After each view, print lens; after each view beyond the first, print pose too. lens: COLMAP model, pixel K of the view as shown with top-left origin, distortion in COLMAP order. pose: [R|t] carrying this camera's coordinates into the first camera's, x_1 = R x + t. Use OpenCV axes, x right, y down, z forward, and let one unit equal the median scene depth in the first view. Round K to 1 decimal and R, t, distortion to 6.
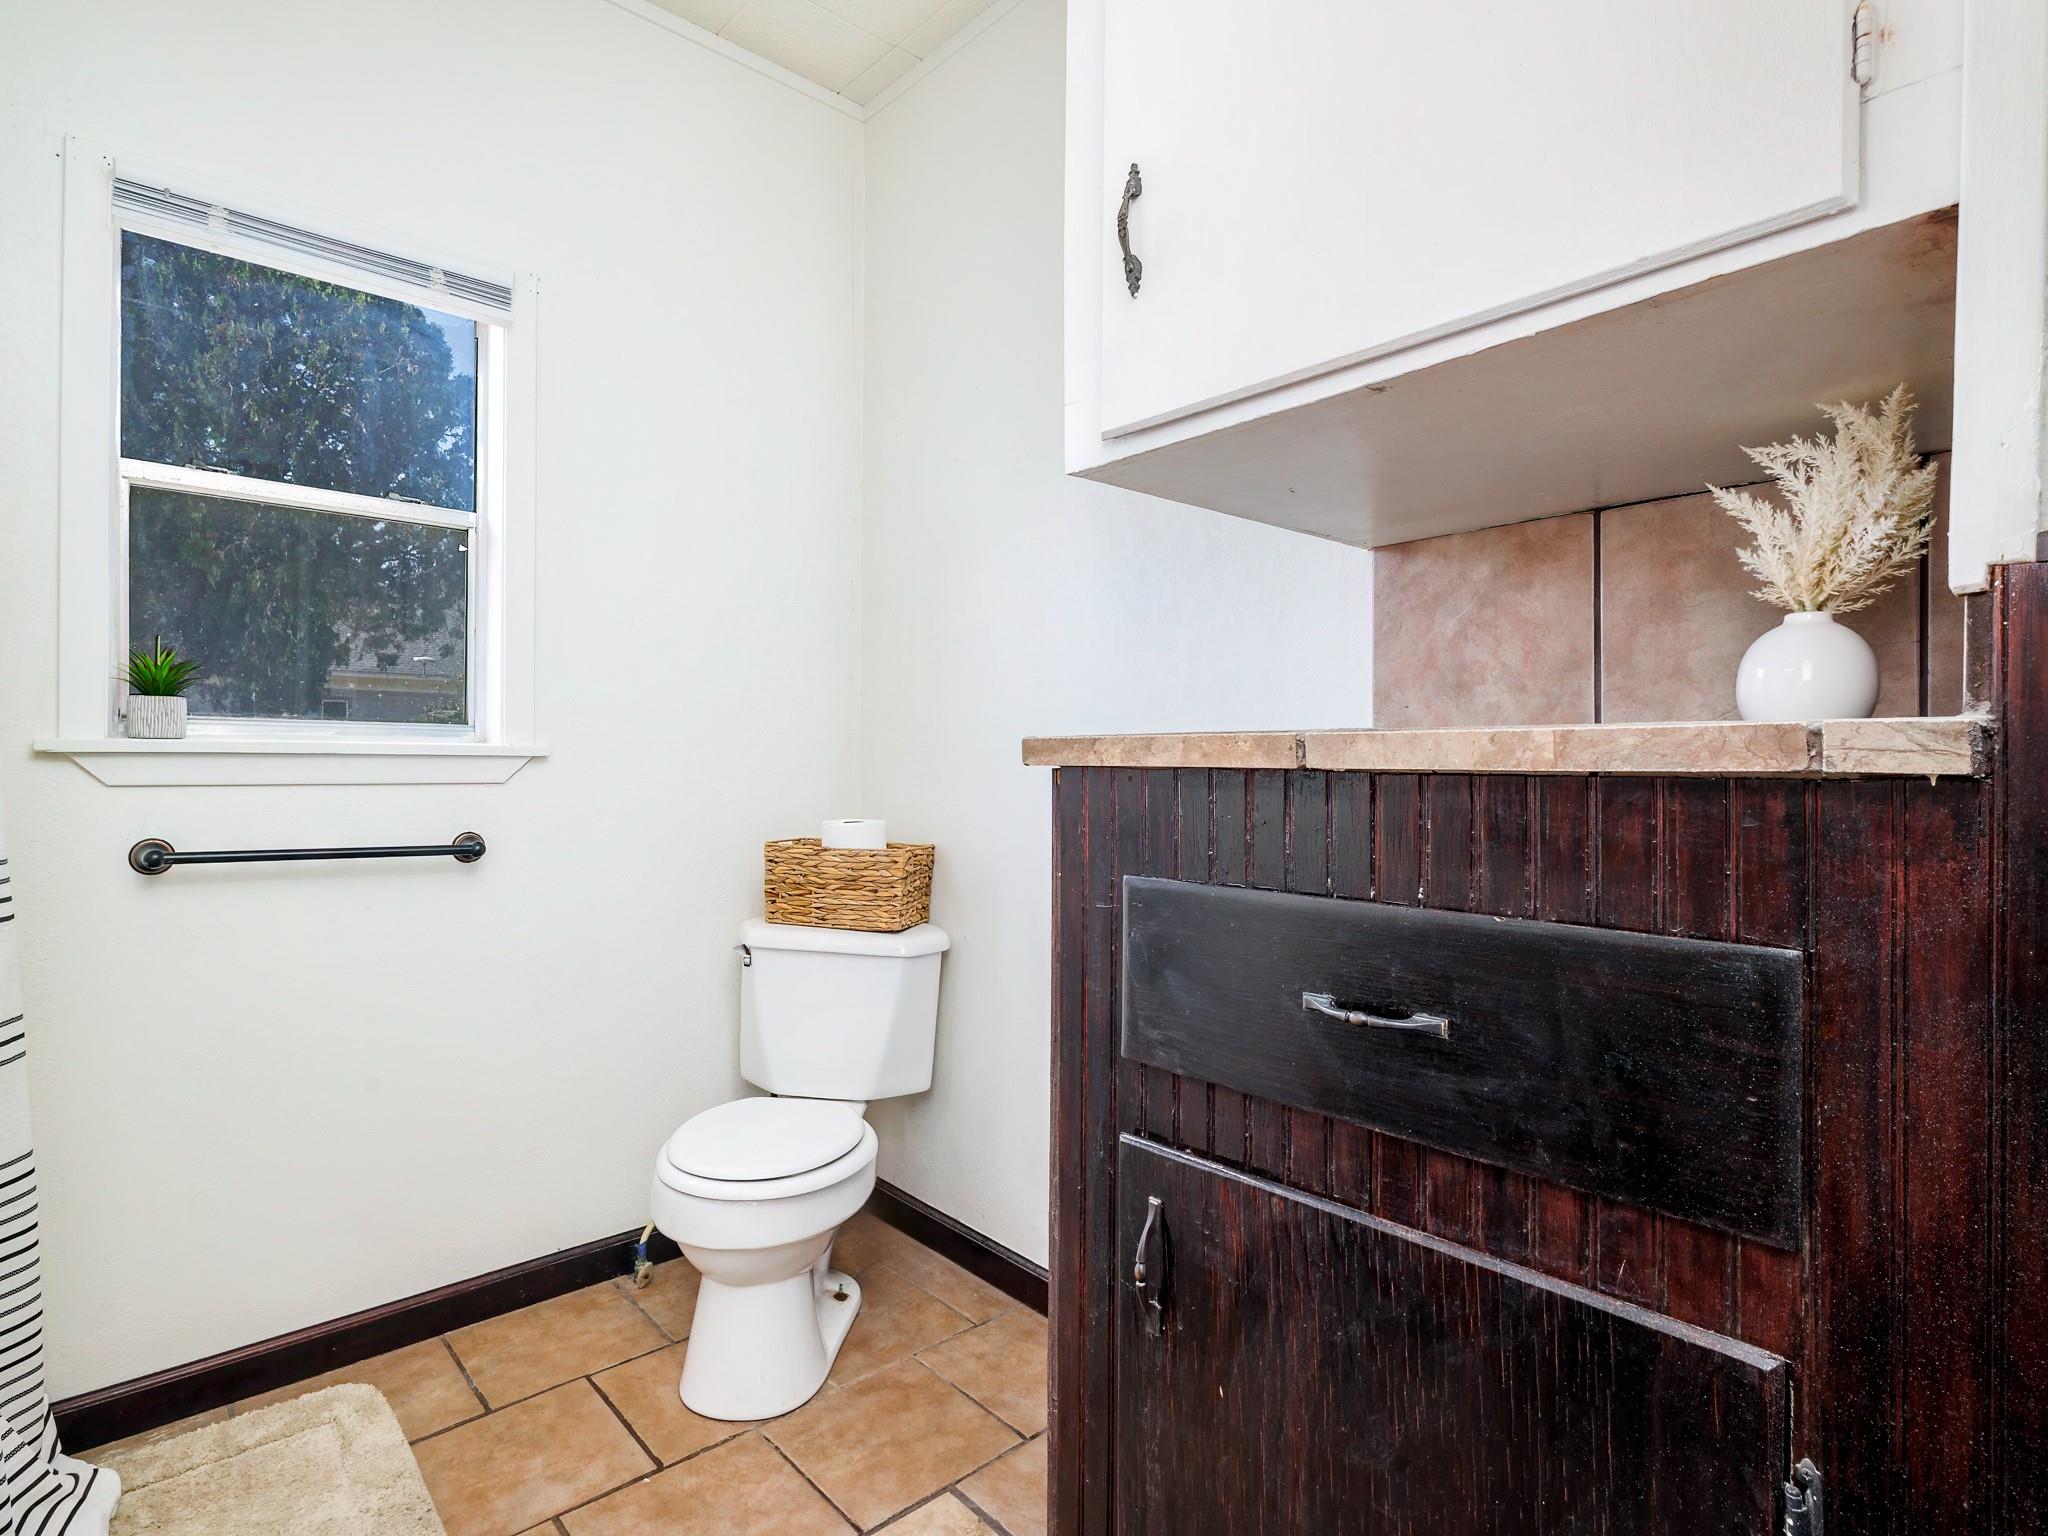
lens RADIAL K [[1055.3, 0, 1022.1], [0, 1055.3, 764.4], [0, 0, 1]] dist [0.006867, -0.000145]
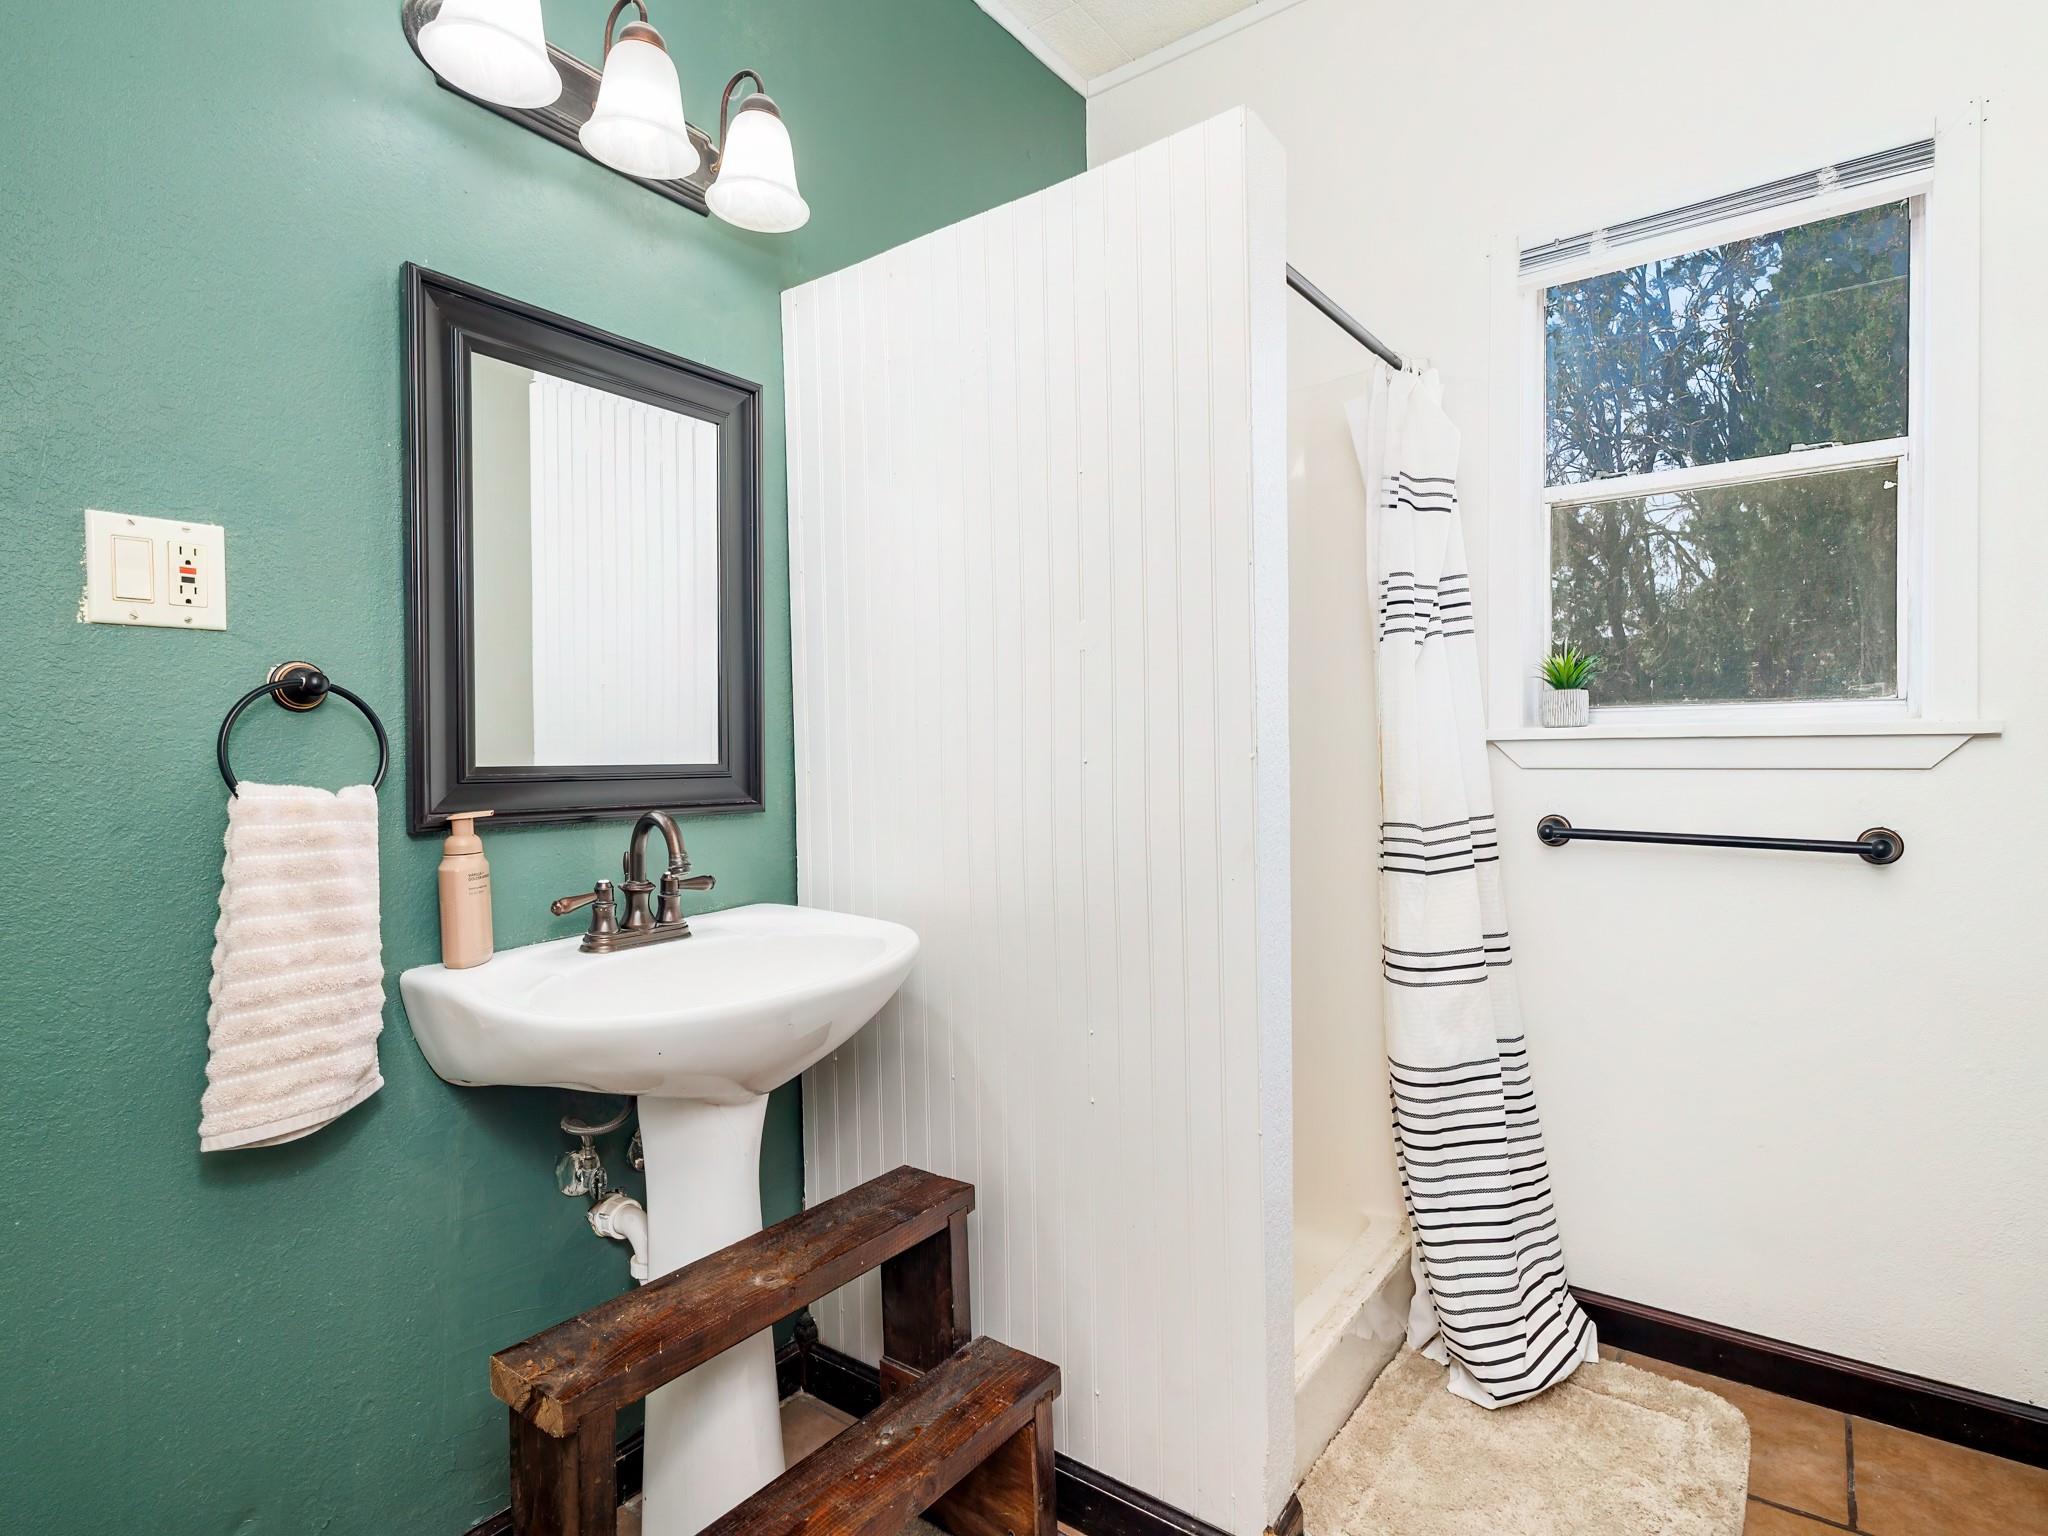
lens RADIAL K [[1055.3, 0, 1022.1], [0, 1055.3, 764.4], [0, 0, 1]] dist [0.006867, -0.000145]
pose [[0.206968, 0.001004, -0.978347, 0.168029], [0.009494, 0.999950, 0.003035, 0.006623], [0.978302, -0.009917, 0.206948, 0.196303]]
